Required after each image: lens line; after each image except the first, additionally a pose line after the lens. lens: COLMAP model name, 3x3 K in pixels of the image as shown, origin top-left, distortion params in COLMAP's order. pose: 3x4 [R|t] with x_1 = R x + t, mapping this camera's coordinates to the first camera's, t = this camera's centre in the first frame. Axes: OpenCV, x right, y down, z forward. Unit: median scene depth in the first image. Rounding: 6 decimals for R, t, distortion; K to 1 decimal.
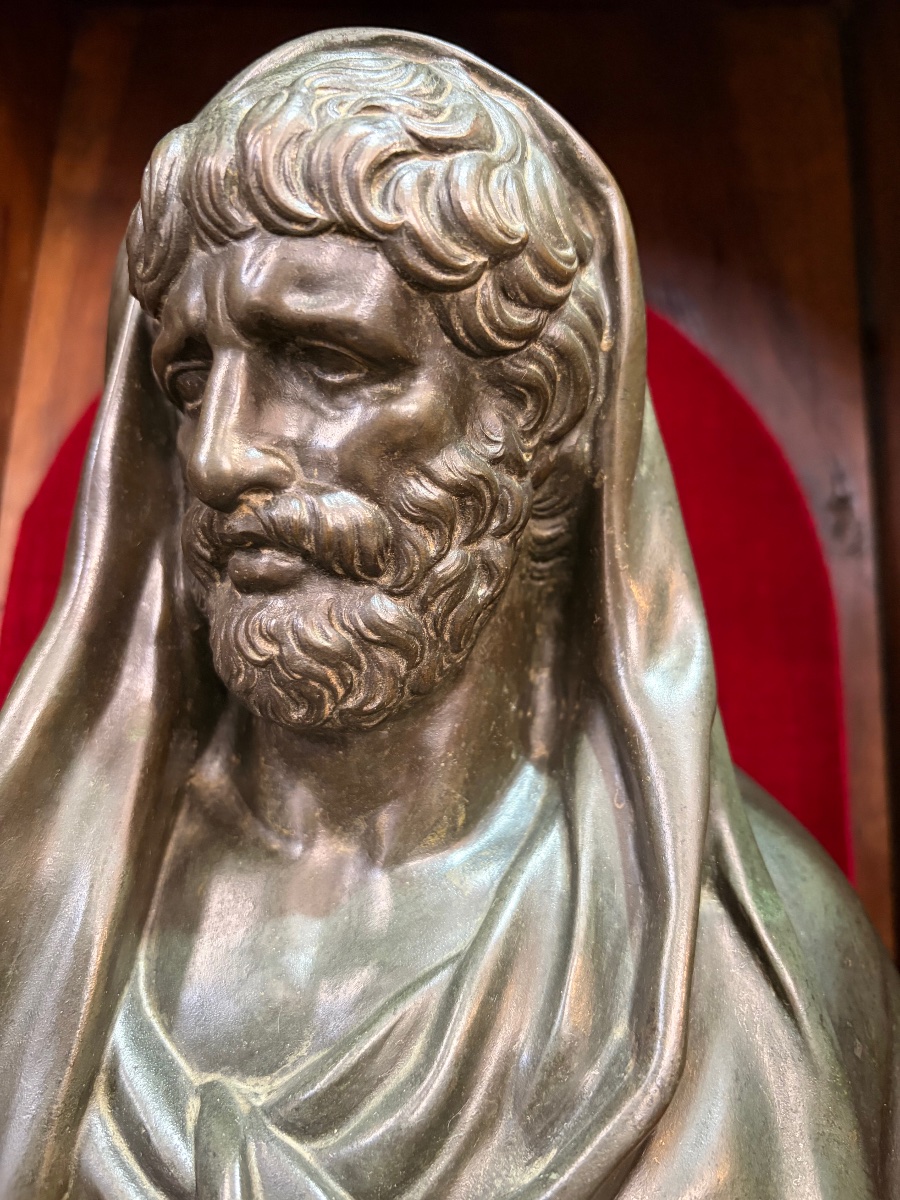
lens RADIAL K [[985.7, 0, 451.2], [0, 985.7, 602.0], [0, 0, 1]] dist [0.007805, -0.015870]
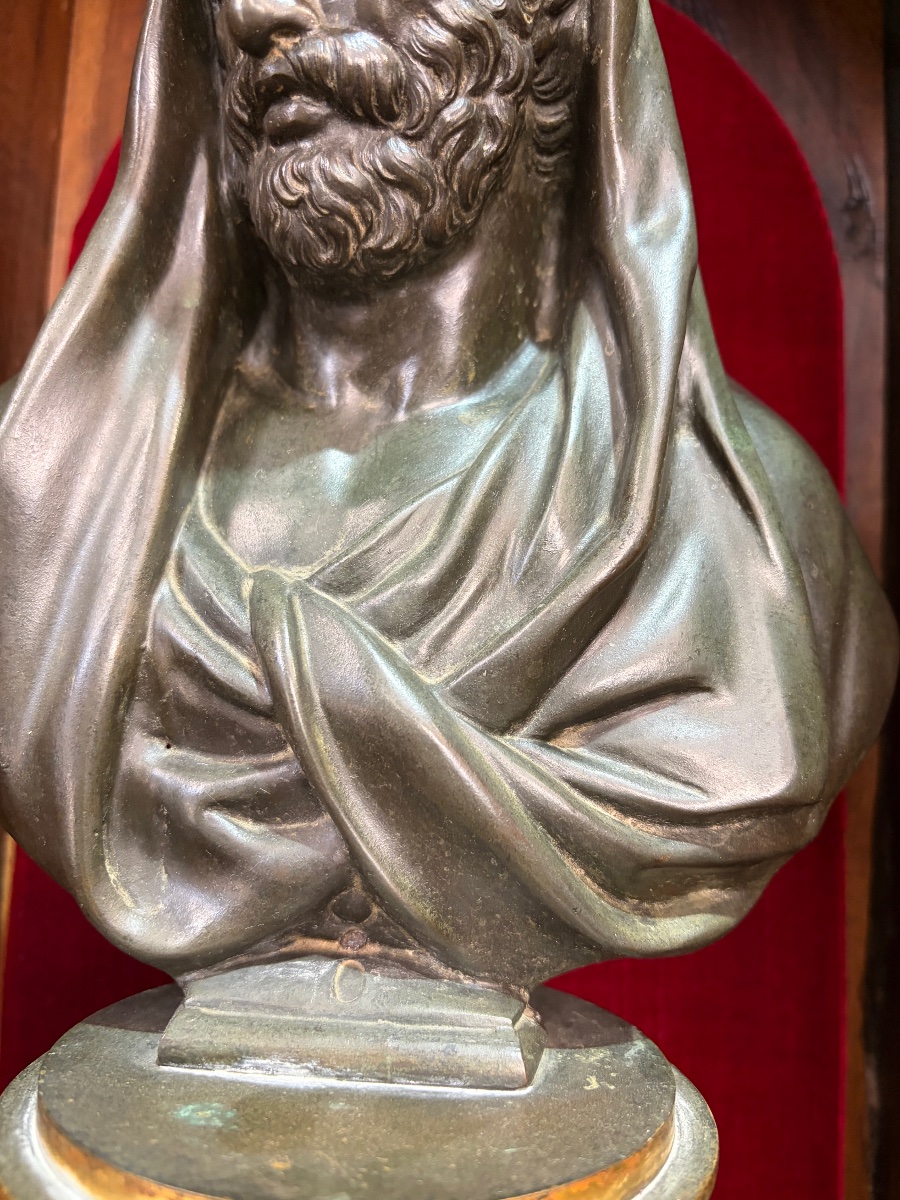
lens RADIAL K [[985.7, 0, 453.2], [0, 985.7, 598.9], [0, 0, 1]] dist [0.007805, -0.015870]
pose [[0.998954, 0.000314, -0.045716, 0.042467], [0.005112, 0.992938, 0.118525, 0.354594], [0.045430, -0.118635, 0.991898, -0.175018]]
